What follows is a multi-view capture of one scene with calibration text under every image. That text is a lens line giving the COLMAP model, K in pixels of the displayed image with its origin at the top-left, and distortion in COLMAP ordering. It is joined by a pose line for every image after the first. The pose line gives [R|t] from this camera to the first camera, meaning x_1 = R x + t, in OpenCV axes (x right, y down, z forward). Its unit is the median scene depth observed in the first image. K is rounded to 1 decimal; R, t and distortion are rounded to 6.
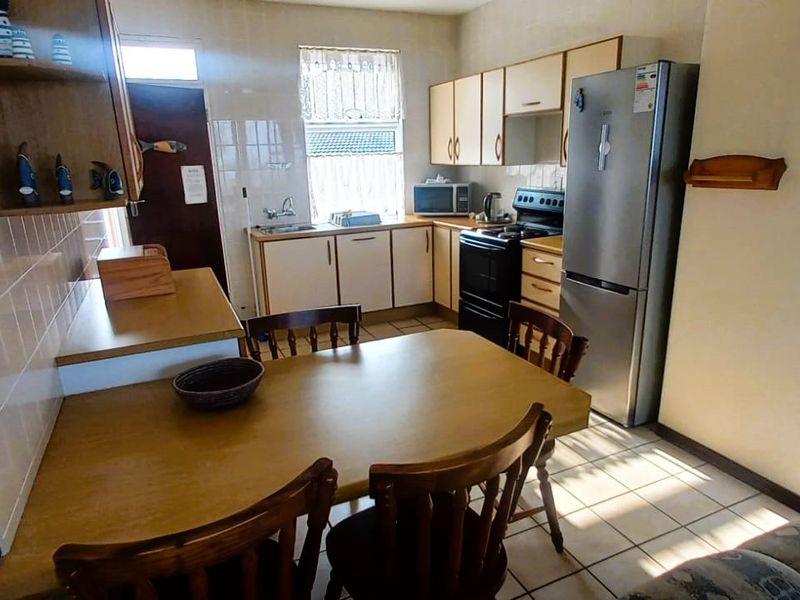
lens RADIAL K [[519.1, 0, 403.2], [0, 519.1, 300.6], [0, 0, 1]] dist [-0.026020, 0.016838]
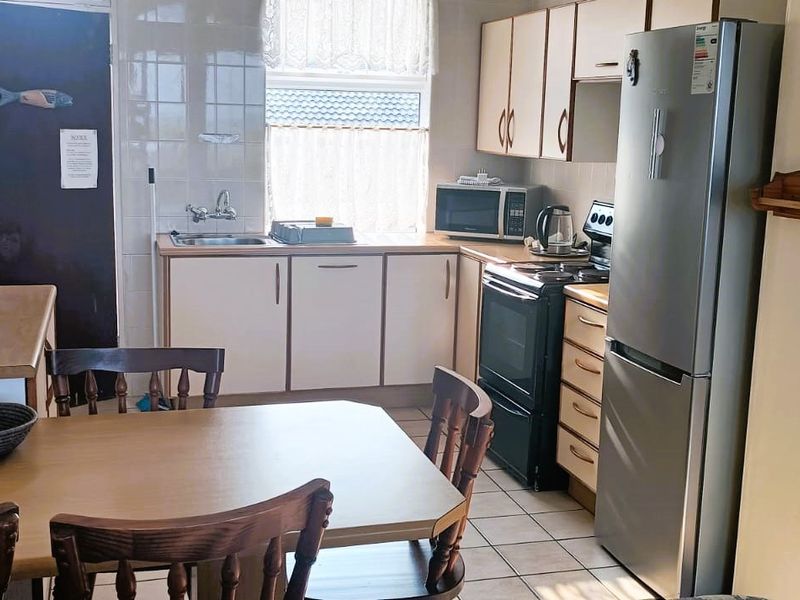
lens RADIAL K [[1007.9, 0, 397.3], [0, 1007.9, 301.3], [0, 0, 1]] dist [0.026064, 0.000000]
pose [[0.986119, 0.083749, -0.143369, 0.170720], [-0.097240, 0.991199, -0.089826, 0.021334], [0.134585, 0.102520, 0.985584, -0.148562]]
